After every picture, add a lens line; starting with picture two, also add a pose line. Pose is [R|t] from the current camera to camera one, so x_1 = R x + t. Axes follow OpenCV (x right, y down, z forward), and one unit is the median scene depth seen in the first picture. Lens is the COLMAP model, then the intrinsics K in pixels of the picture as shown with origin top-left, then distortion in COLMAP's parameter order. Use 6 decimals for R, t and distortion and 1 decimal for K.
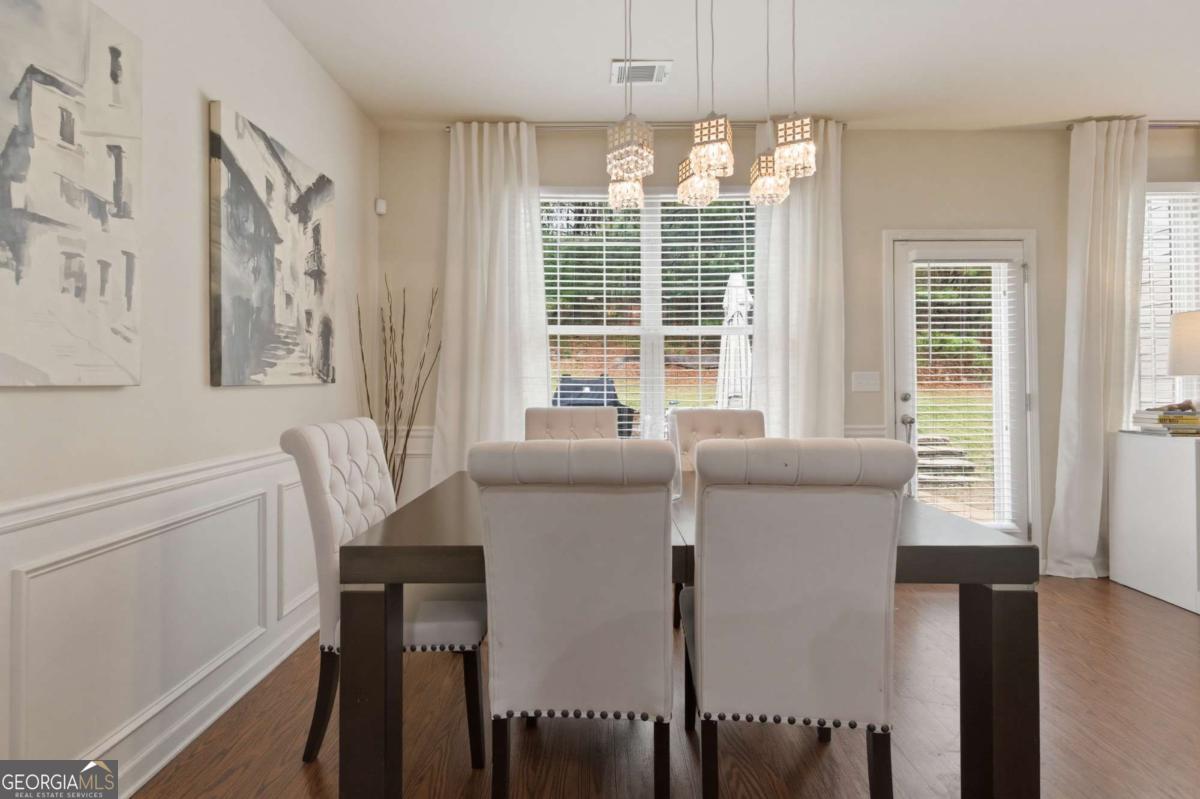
lens RADIAL K [[501.9, 0, 599.4], [0, 501.9, 375.2], [0, 0, 1]] dist [0.001552, -0.000095]
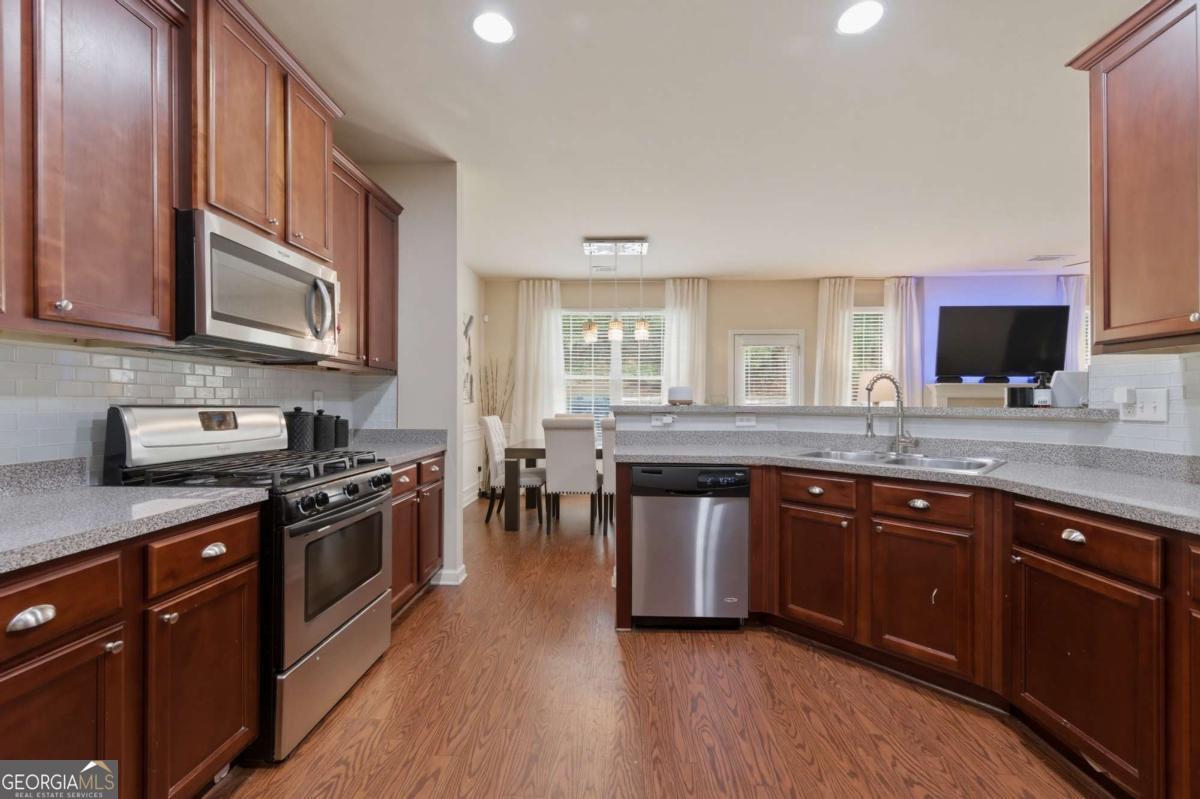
lens RADIAL K [[513.5, 0, 600.0], [0, 513.5, 399.5], [0, 0, 1]] dist [0.000584, -0.000003]
pose [[0.998684, 0.006539, -0.050875, 0.220766], [-0.006044, 0.999933, 0.009876, -0.031787], [0.050936, -0.009556, 0.998656, -1.639313]]
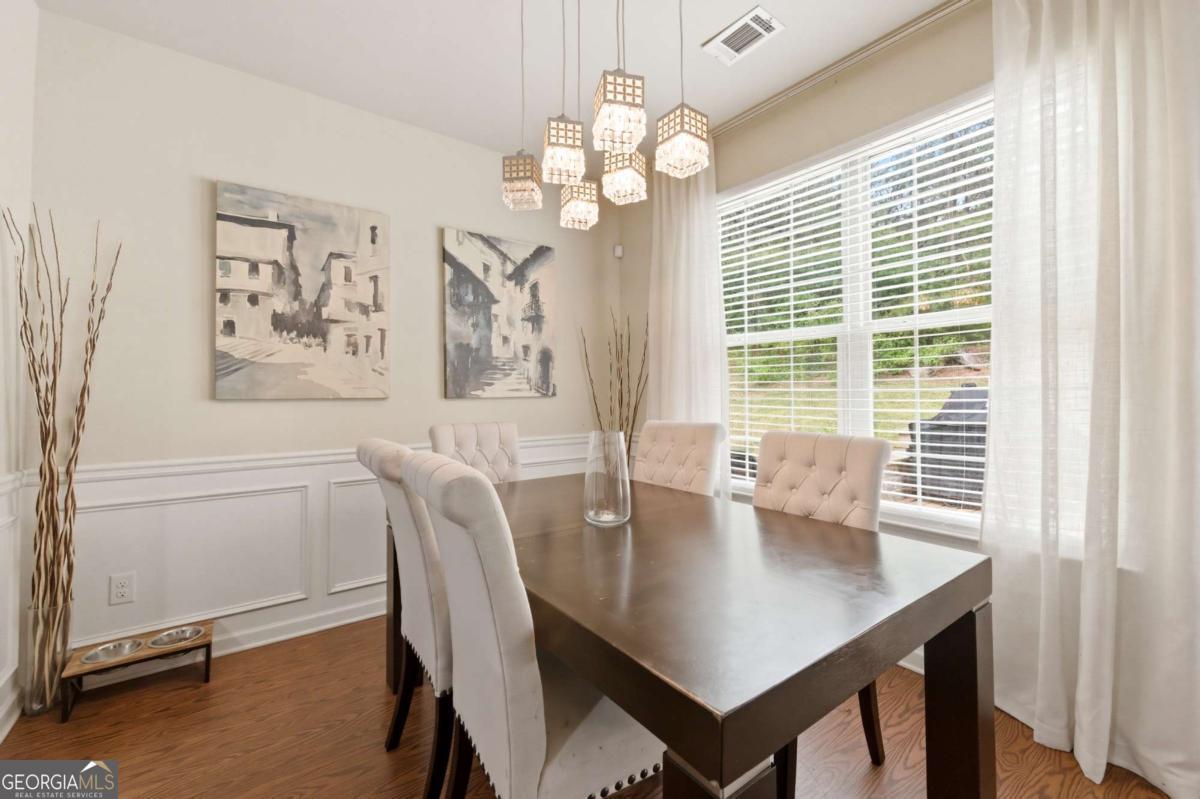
lens RADIAL K [[483.0, 0, 596.2], [0, 483.0, 383.3], [0, 0, 1]] dist [0.000024, -0.000108]
pose [[0.594242, -0.017976, -0.804086, 0.705502], [0.013240, 0.999833, -0.012567, -0.001255], [0.804178, -0.003178, 0.594380, 0.382044]]
